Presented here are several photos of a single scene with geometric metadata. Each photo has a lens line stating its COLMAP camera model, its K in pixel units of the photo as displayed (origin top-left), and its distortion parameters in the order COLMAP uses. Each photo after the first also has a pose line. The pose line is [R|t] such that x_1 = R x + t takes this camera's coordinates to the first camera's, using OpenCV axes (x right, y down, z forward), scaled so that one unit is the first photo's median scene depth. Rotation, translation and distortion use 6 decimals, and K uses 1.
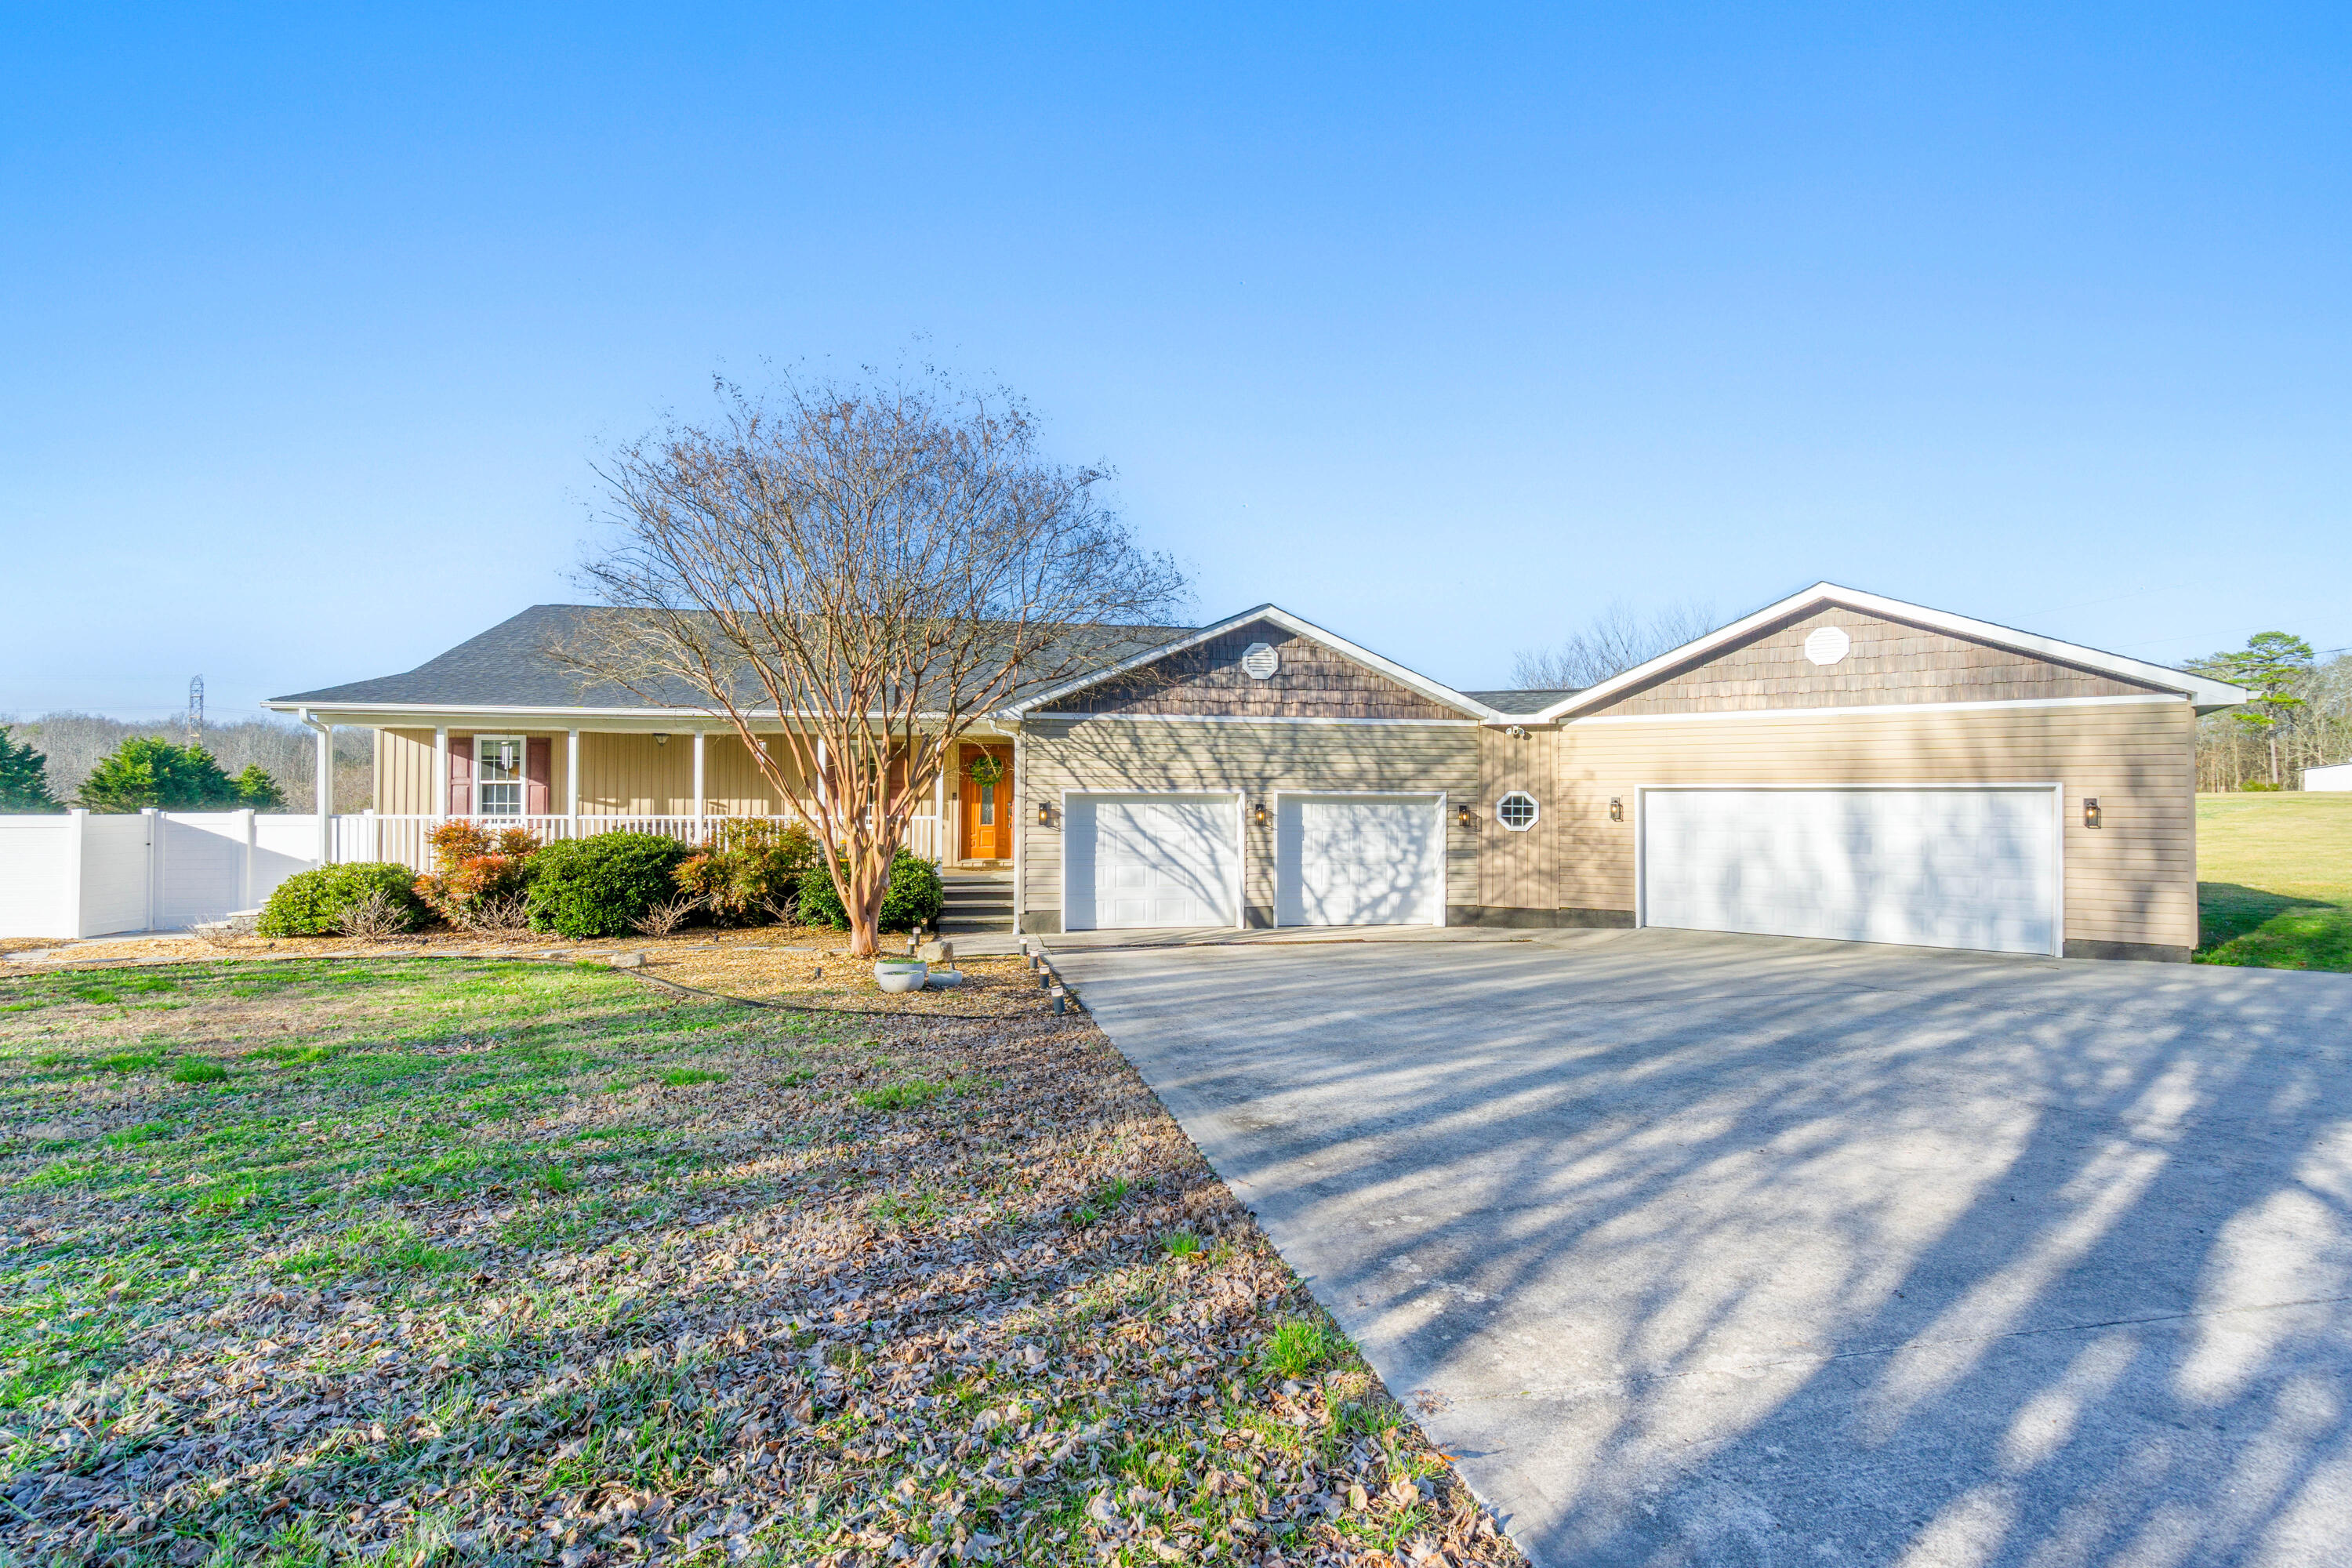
lens RADIAL K [[1069.4, 0, 1190.5], [0, 1069.4, 791.9], [0, 0, 1]] dist [-0.002190, 0.000455]
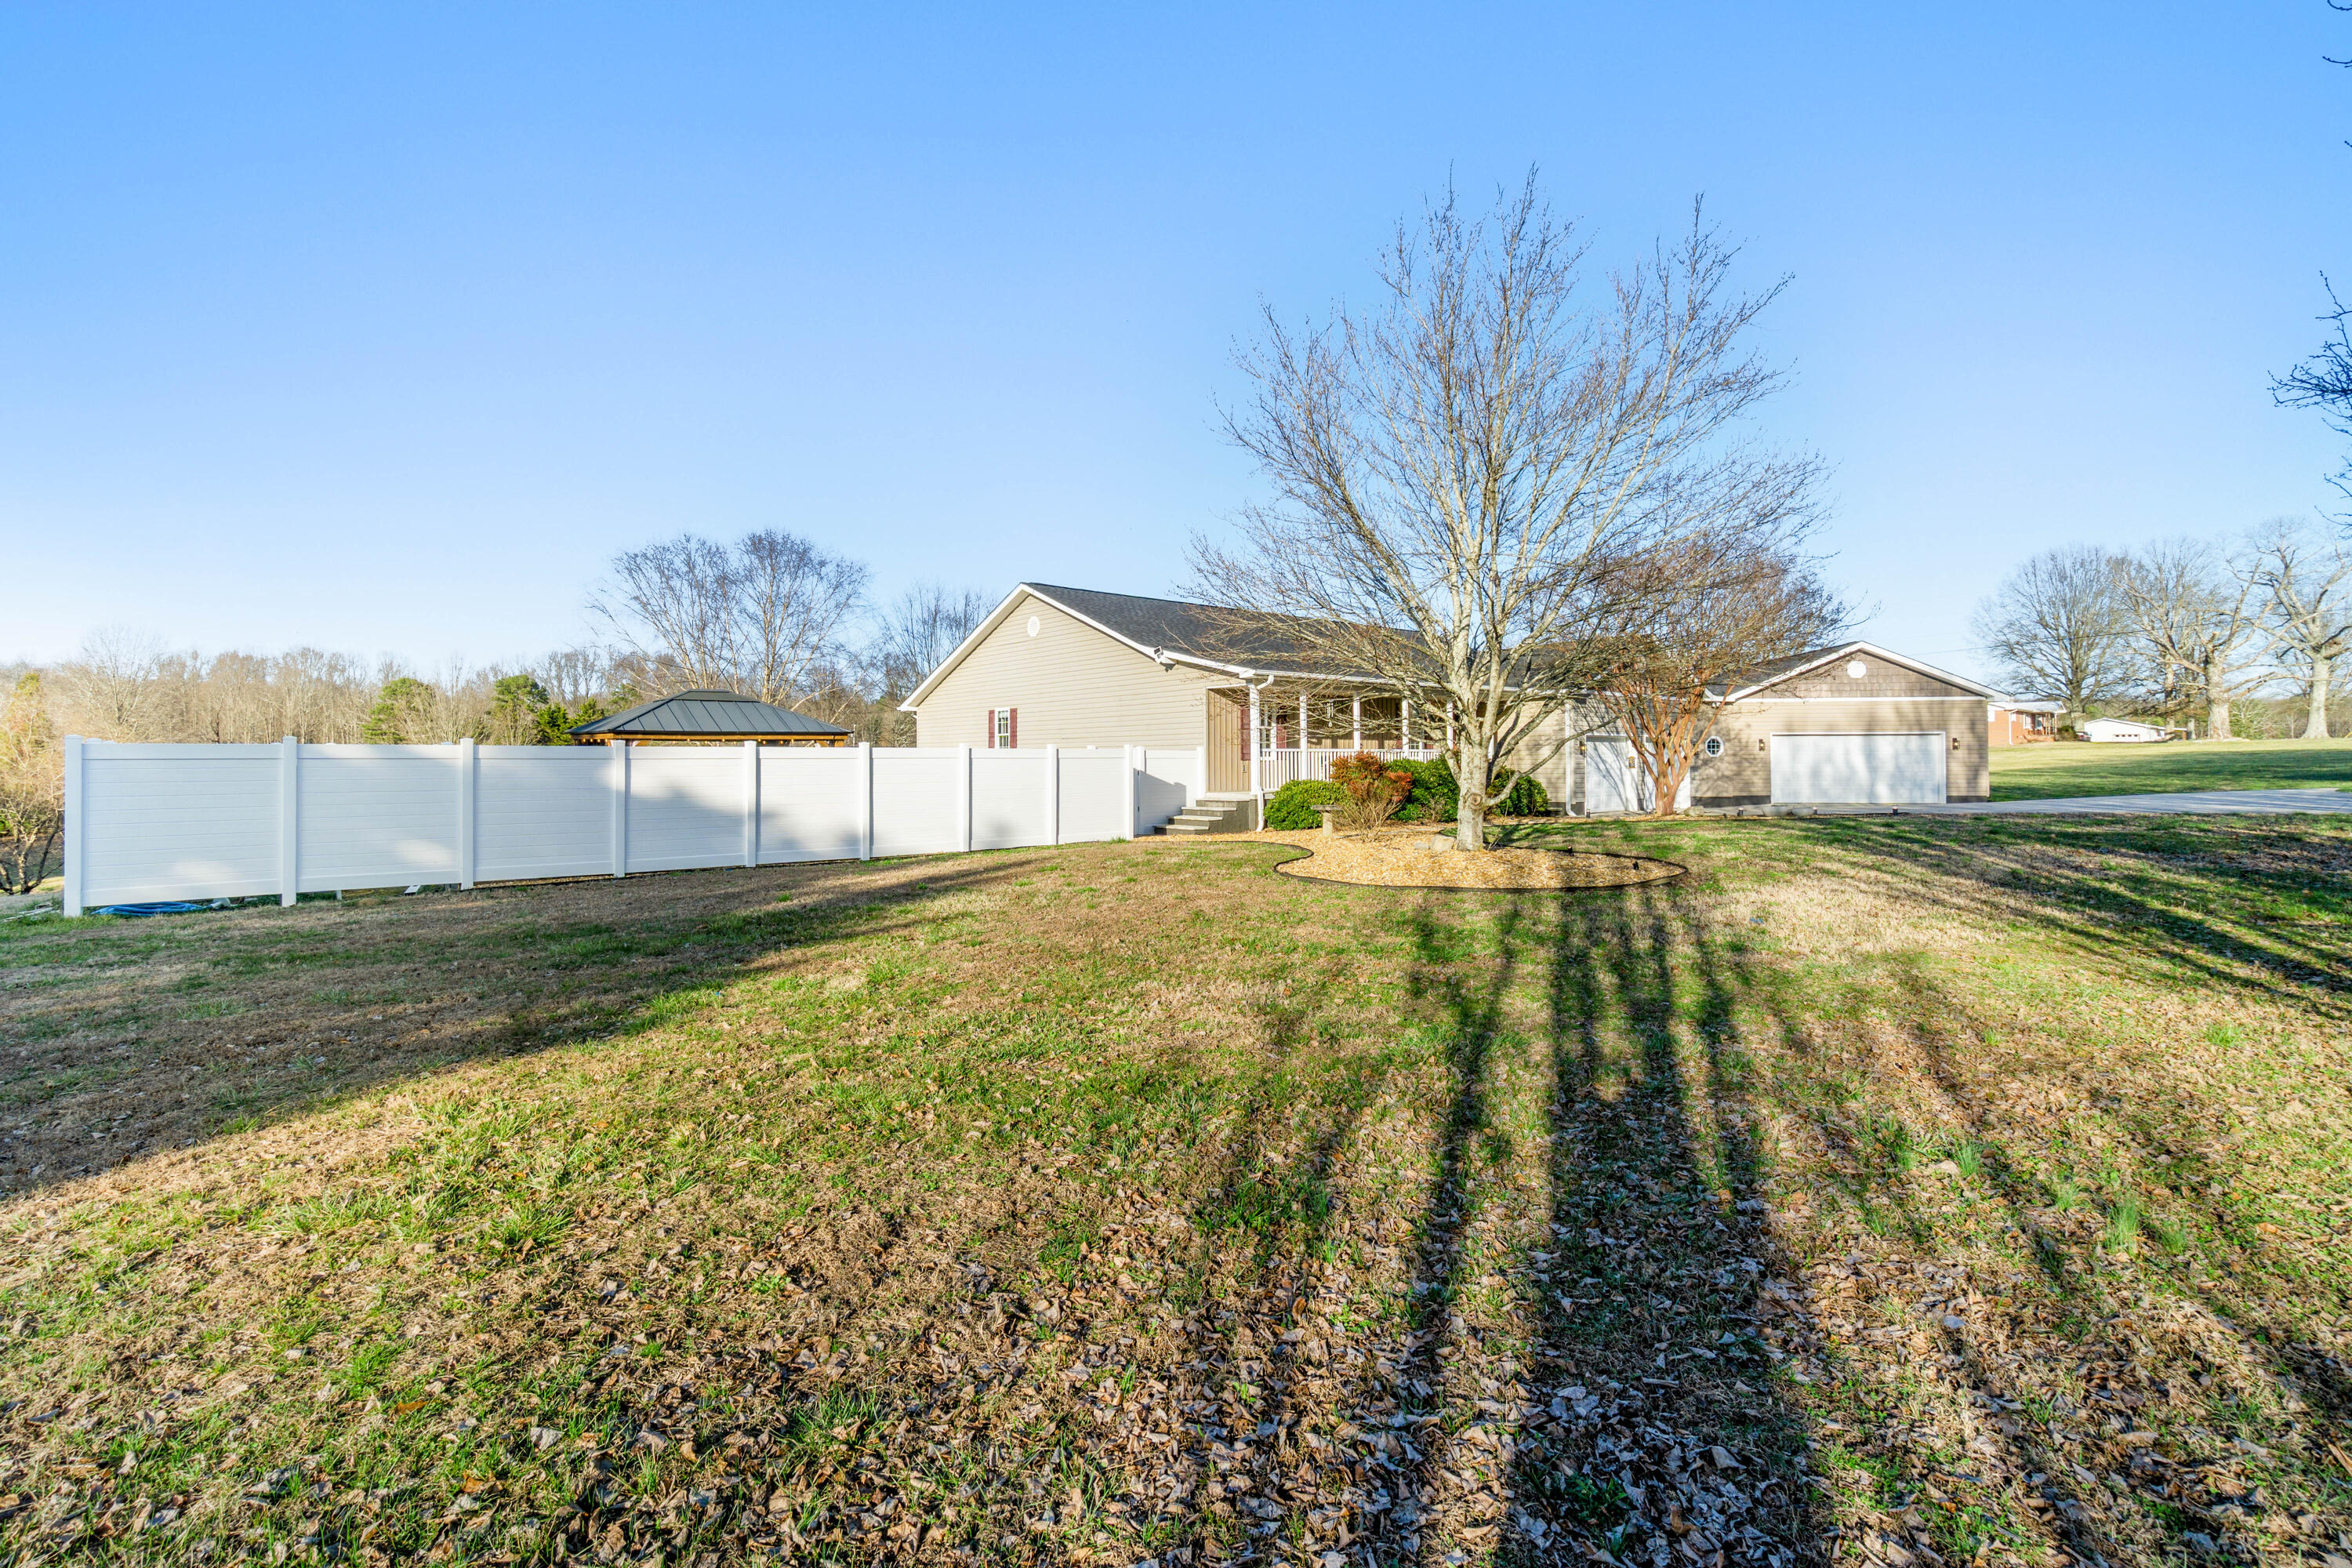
lens RADIAL K [[1018.8, 0, 1191.2], [0, 1018.8, 740.9], [0, 0, 1]] dist [-0.003133, 0.000073]
pose [[0.874122, 0.001339, 0.485705, -1.459509], [0.004809, 0.999923, -0.011413, 0.026001], [-0.485683, 0.012312, 0.874048, -0.152286]]
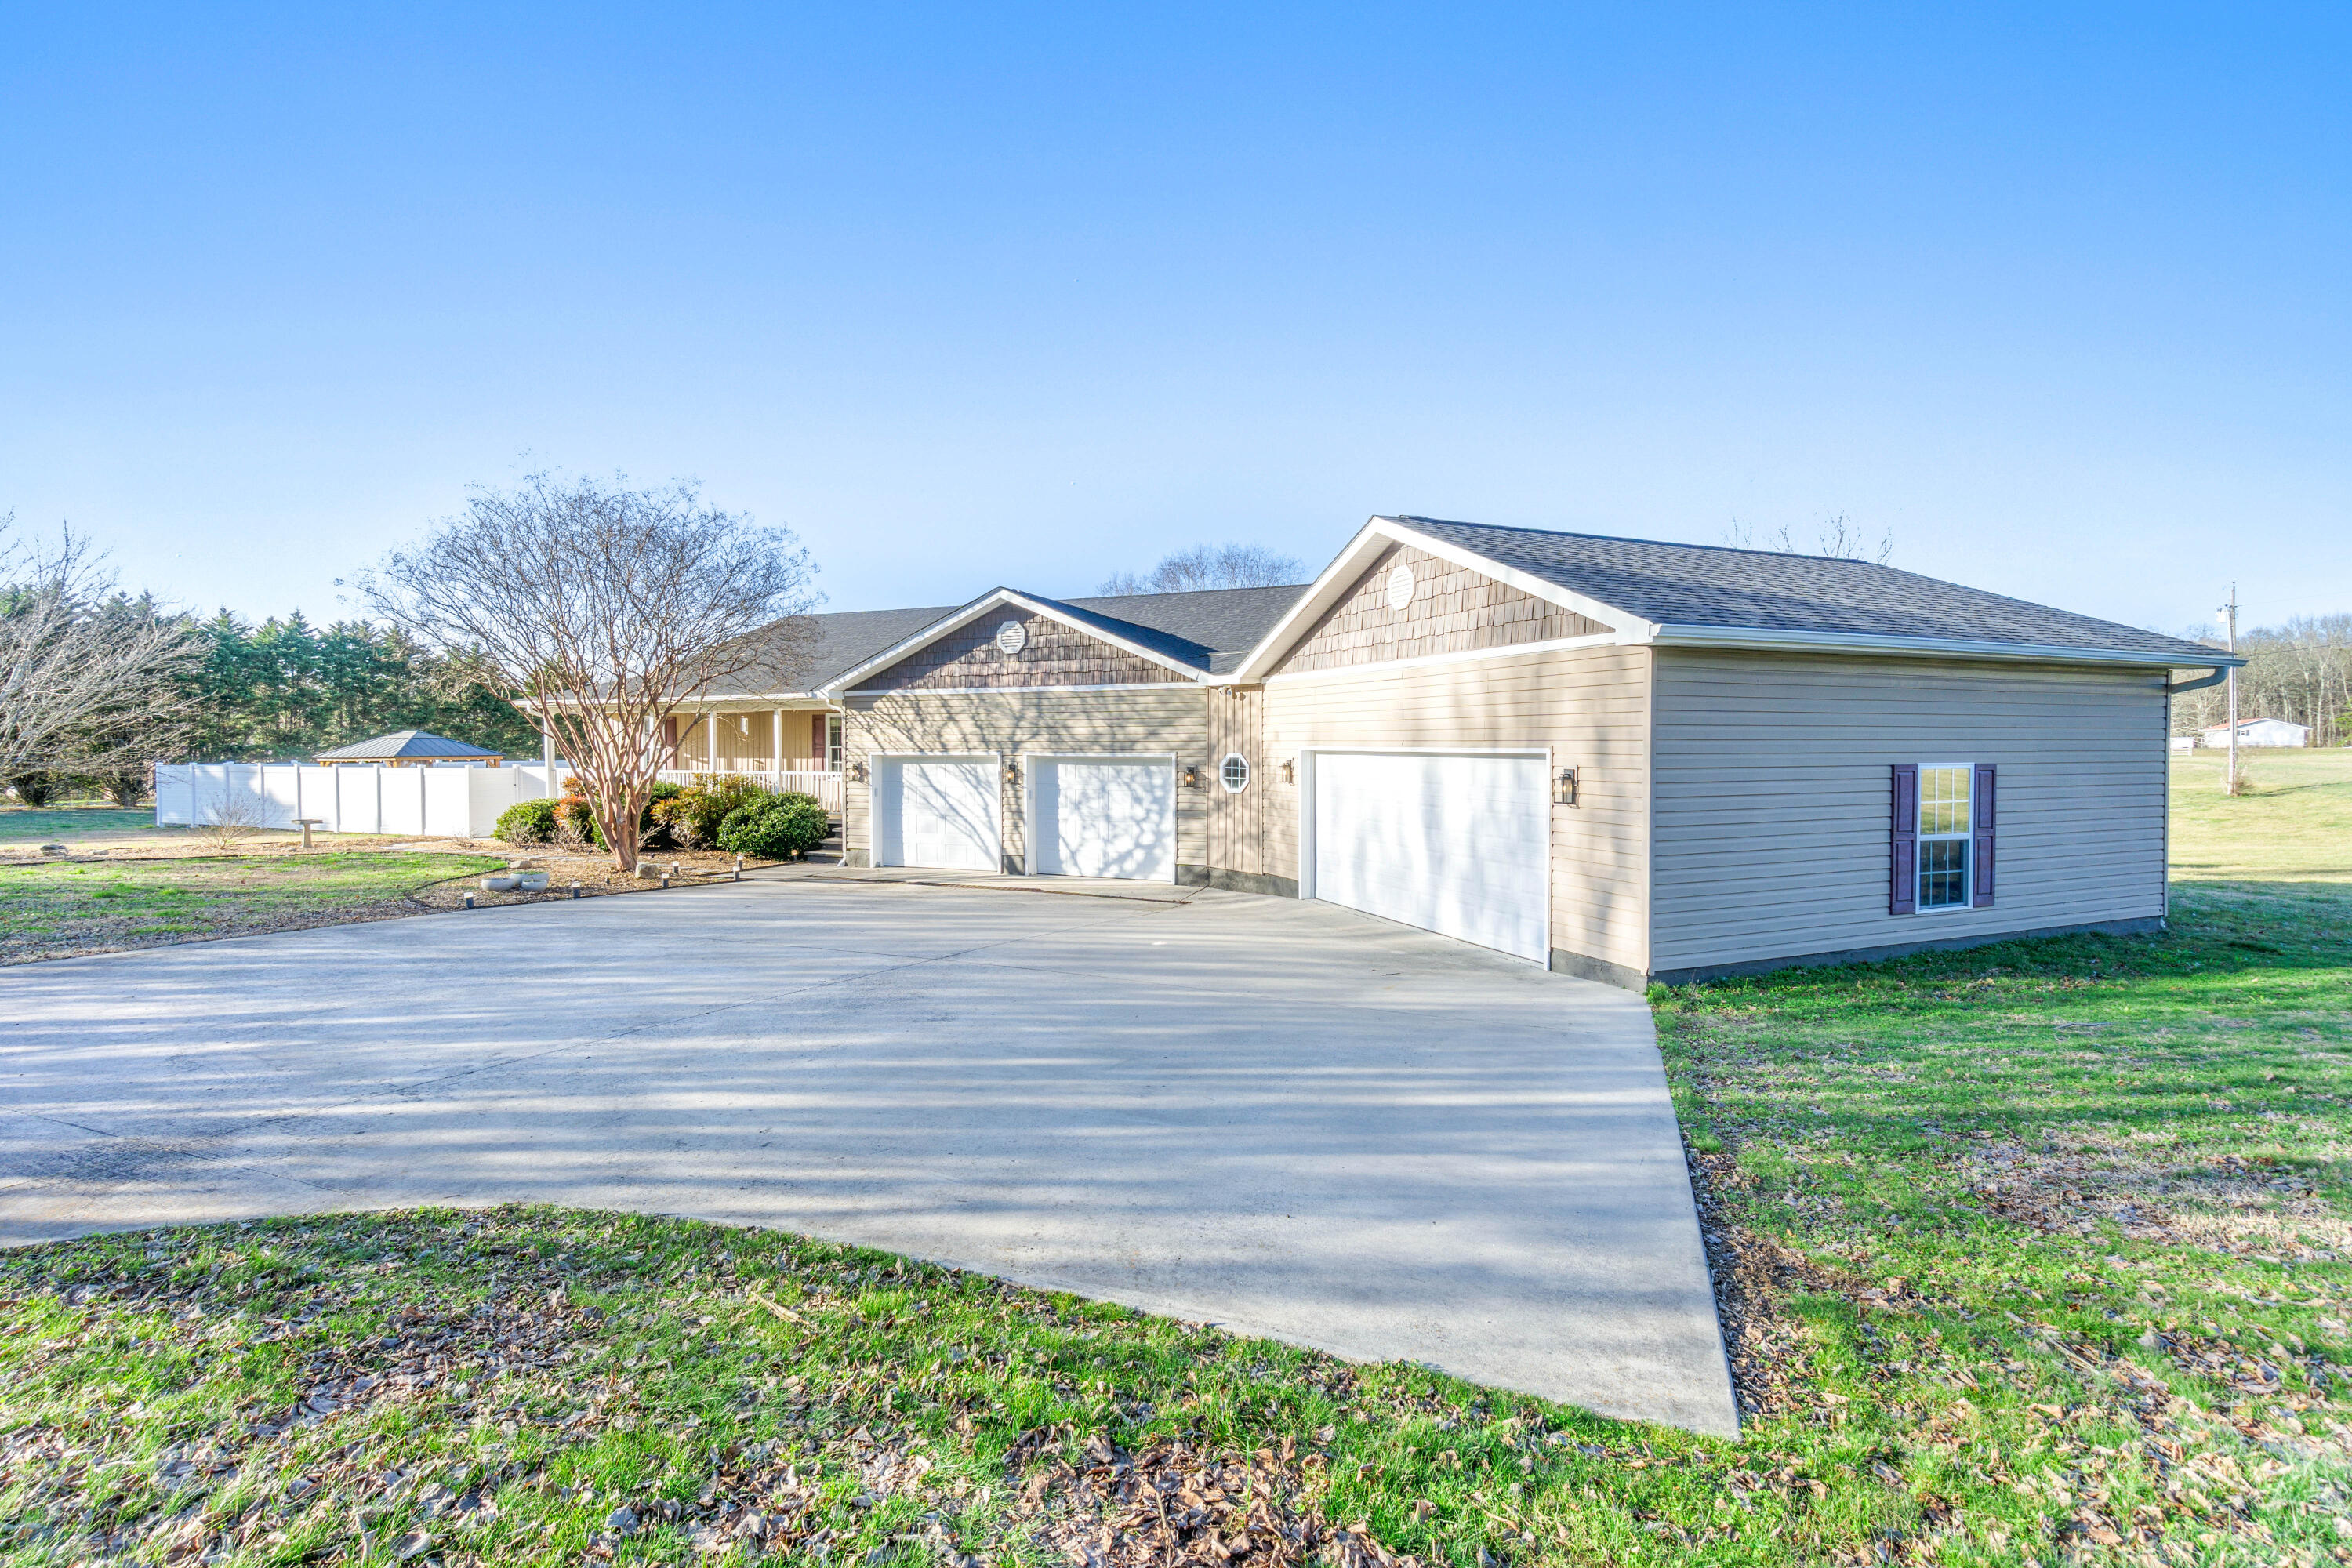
lens RADIAL K [[1018.8, 0, 1182.5], [0, 1018.8, 779.3], [0, 0, 1]] dist [-0.003133, 0.000073]
pose [[0.849731, 0.013268, -0.527050, 0.784433], [0.009437, 0.999140, 0.040368, -0.015123], [0.527133, -0.039276, 0.848875, 0.182905]]
